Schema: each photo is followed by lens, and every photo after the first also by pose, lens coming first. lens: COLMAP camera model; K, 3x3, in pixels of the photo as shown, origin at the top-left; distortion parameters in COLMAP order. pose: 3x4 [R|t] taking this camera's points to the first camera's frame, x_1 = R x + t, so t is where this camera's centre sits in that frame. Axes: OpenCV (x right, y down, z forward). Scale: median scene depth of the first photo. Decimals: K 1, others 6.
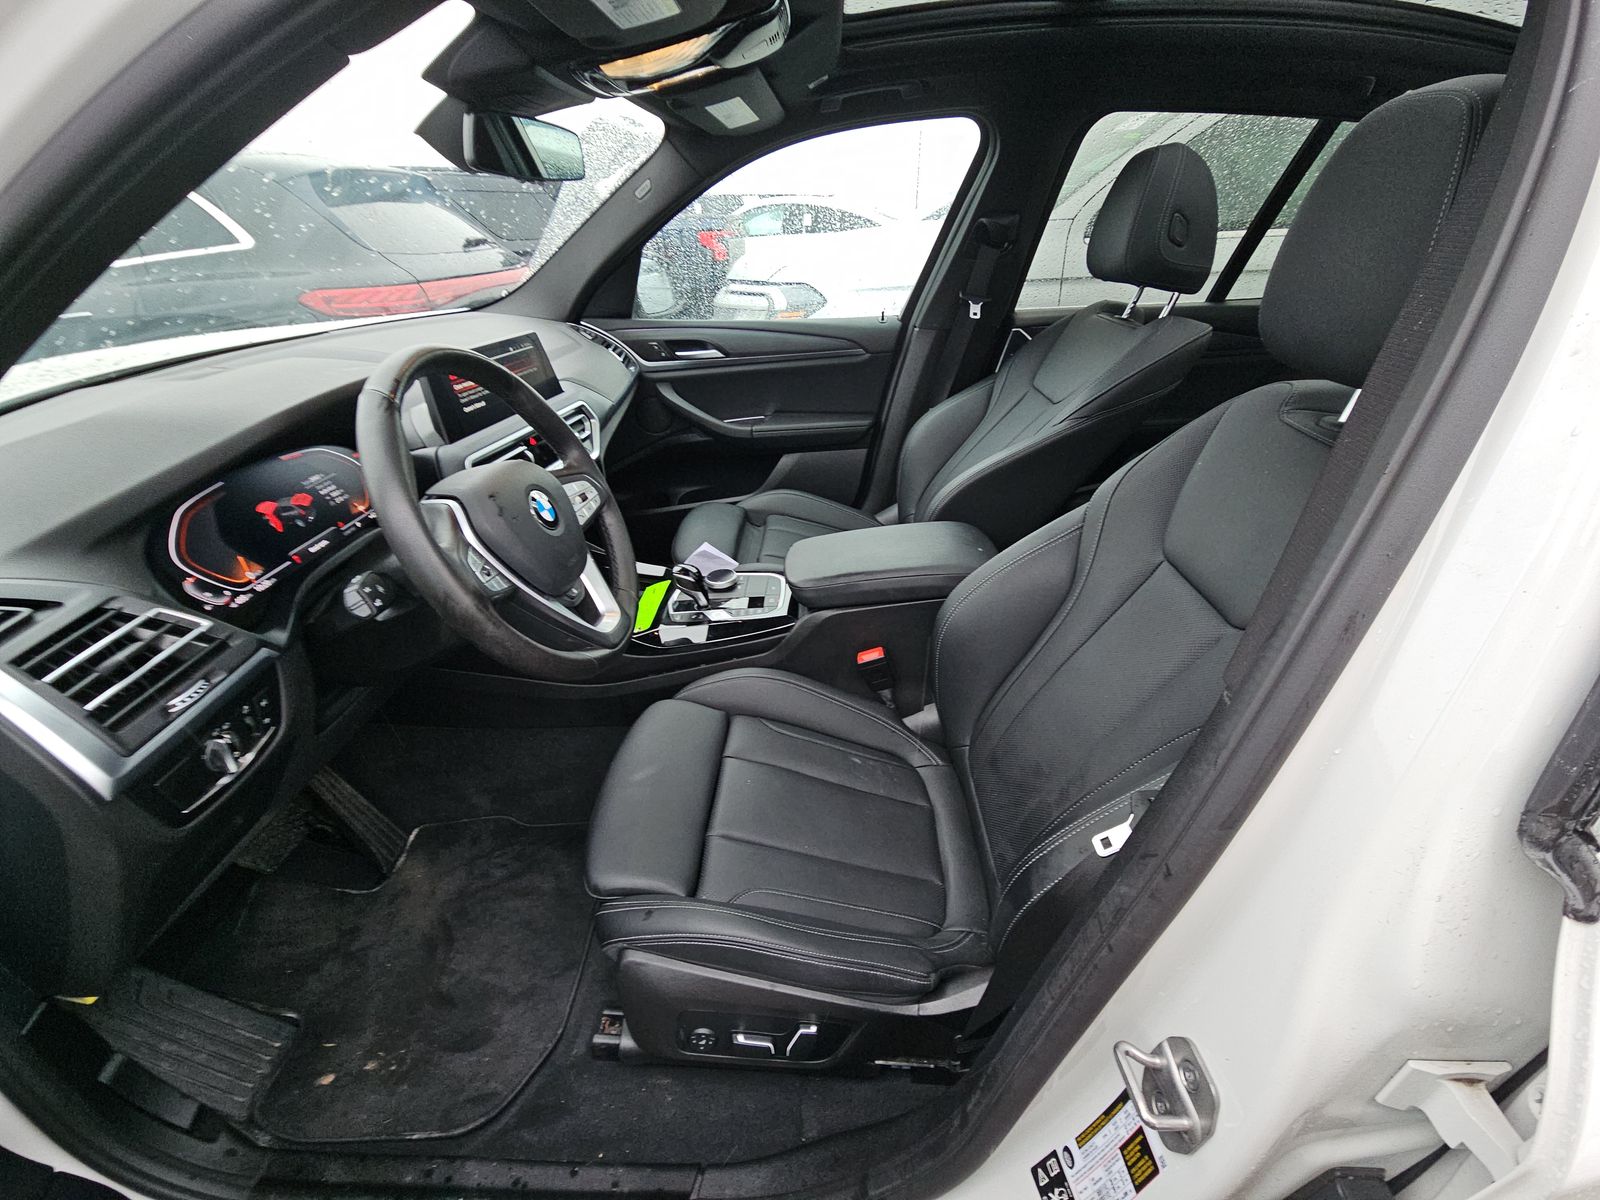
lens RADIAL K [[647.0, 0, 804.0], [0, 647.0, 599.1], [0, 0, 1]] dist [0.002814, -0.000047]
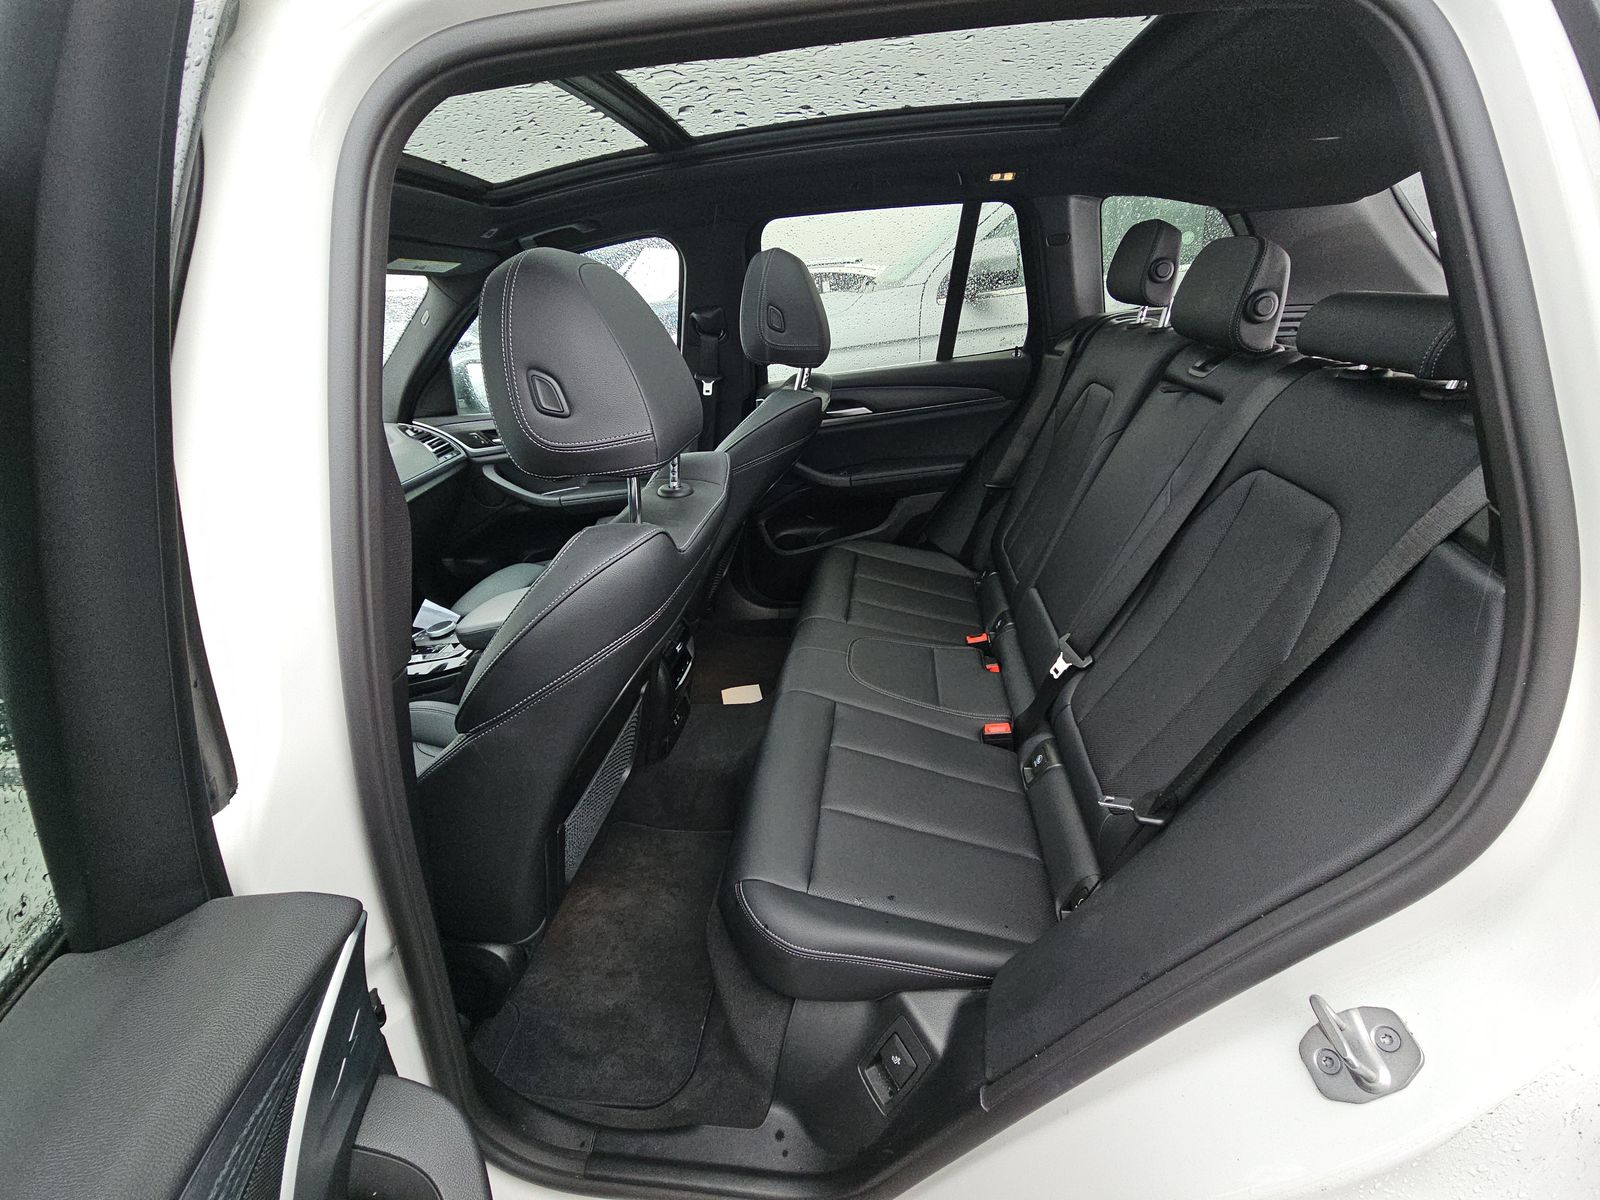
lens RADIAL K [[647.0, 0, 804.0], [0, 647.0, 599.1], [0, 0, 1]] dist [0.002814, -0.000047]
pose [[0.991020, -0.039696, -0.127687, 0.534662], [0.030099, 0.996636, -0.076228, 0.018286], [0.130283, 0.071700, 0.988881, -0.081315]]
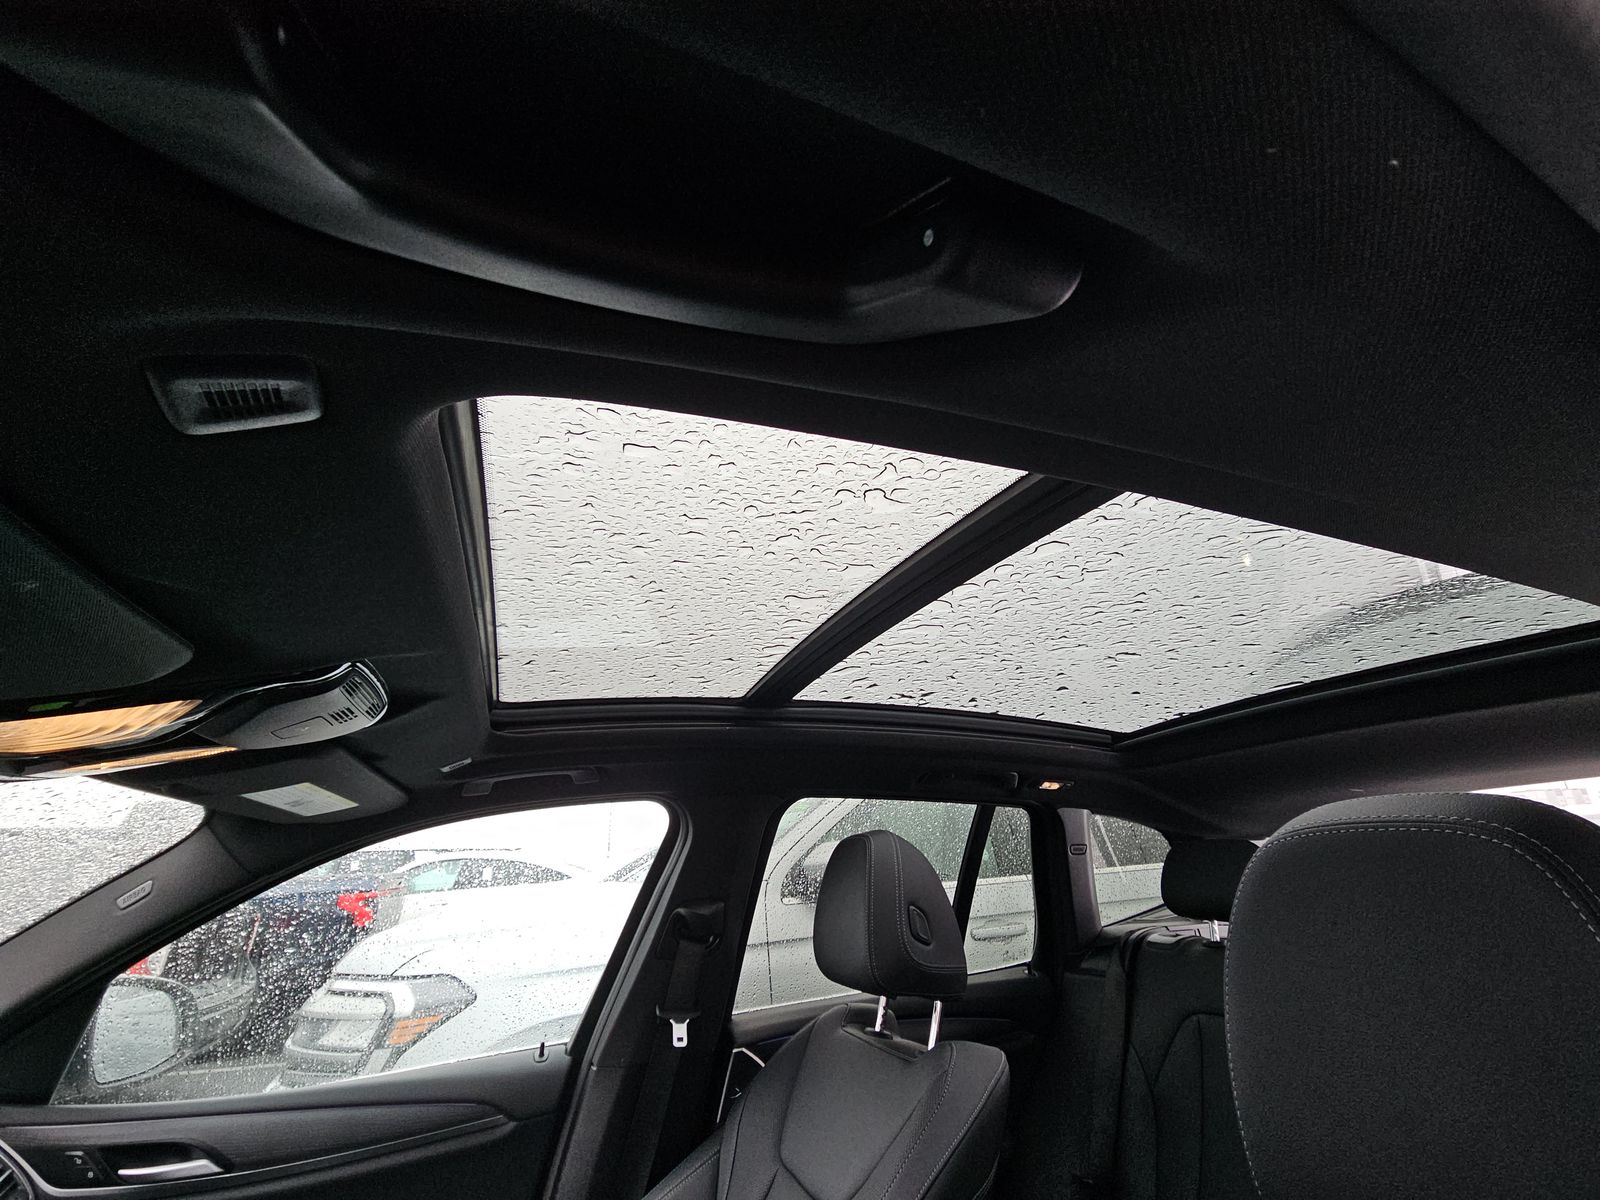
lens RADIAL K [[647.0, 0, 804.0], [0, 647.0, 599.1], [0, 0, 1]] dist [0.002814, -0.000047]
pose [[0.913391, 0.126780, 0.386838, 0.054127], [0.229145, 0.625301, -0.745983, -0.177231], [-0.336466, 0.770016, 0.542093, 0.204488]]
